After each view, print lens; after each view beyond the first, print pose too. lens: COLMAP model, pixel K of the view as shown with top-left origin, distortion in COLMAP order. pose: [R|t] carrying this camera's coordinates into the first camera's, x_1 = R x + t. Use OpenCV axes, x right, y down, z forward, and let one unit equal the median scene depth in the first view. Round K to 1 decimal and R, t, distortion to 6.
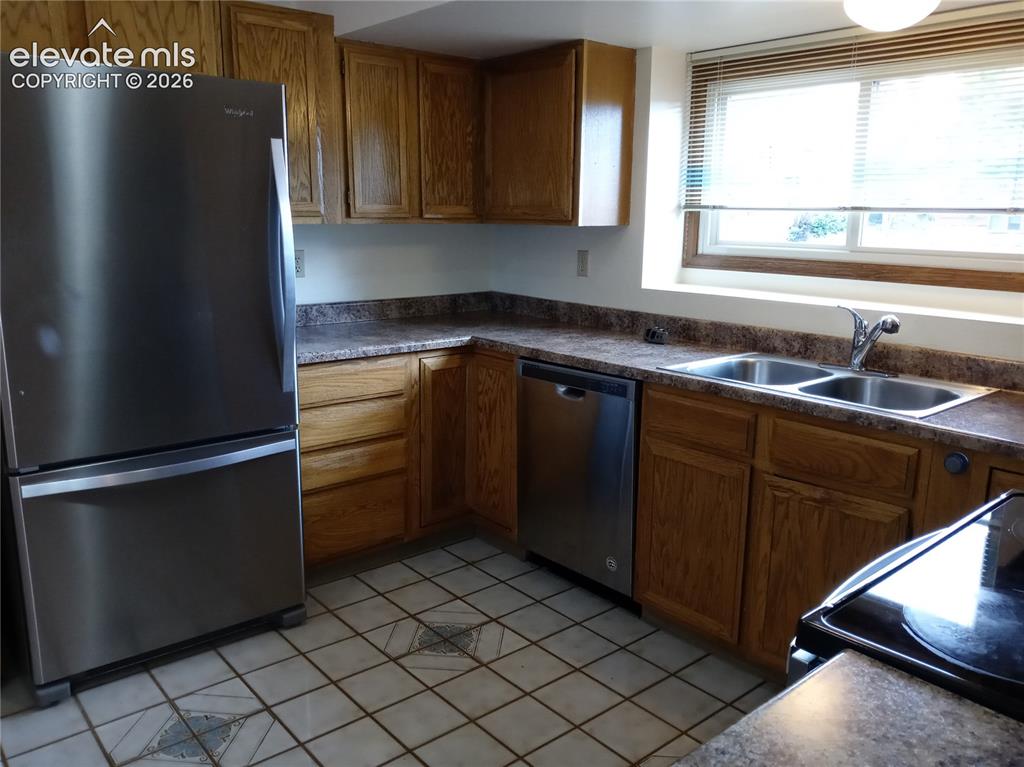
lens RADIAL K [[811.8, 0, 511.2], [0, 811.8, 386.7], [0, 0, 1]] dist [0.075458, -0.148656]
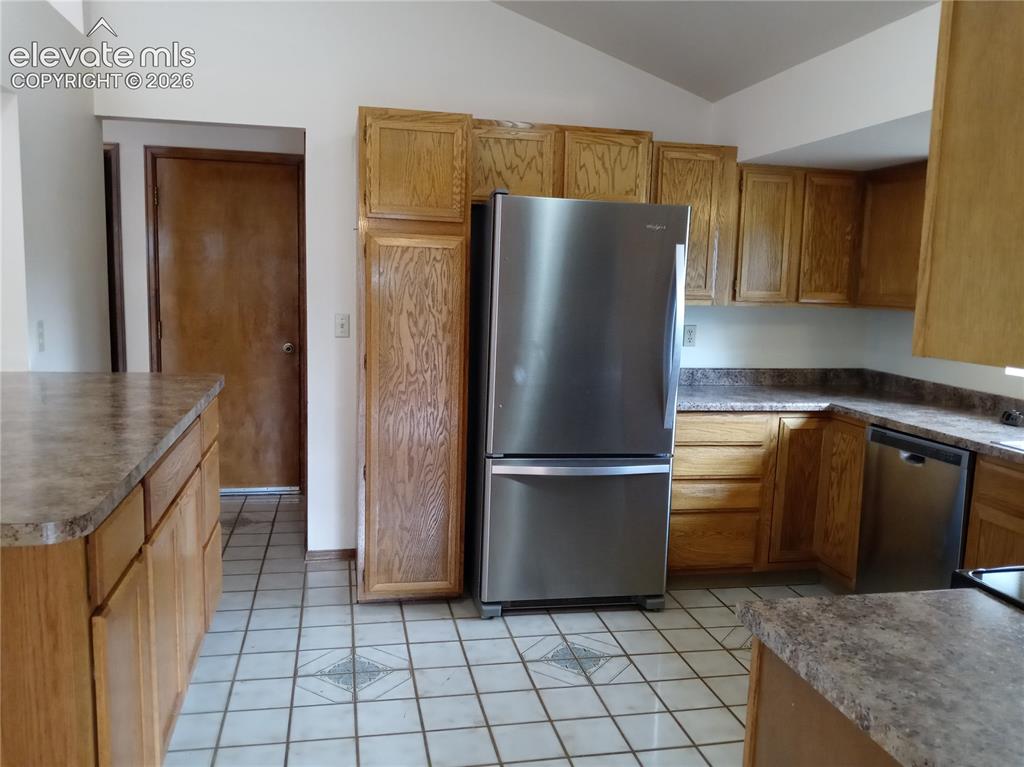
lens RADIAL K [[811.8, 0, 511.2], [0, 811.8, 386.7], [0, 0, 1]] dist [0.075458, -0.148656]
pose [[0.880066, 0.079763, -0.468105, 0.100383], [-0.122699, 0.990511, -0.061903, 0.043875], [0.458726, 0.111915, 0.881502, -0.252420]]
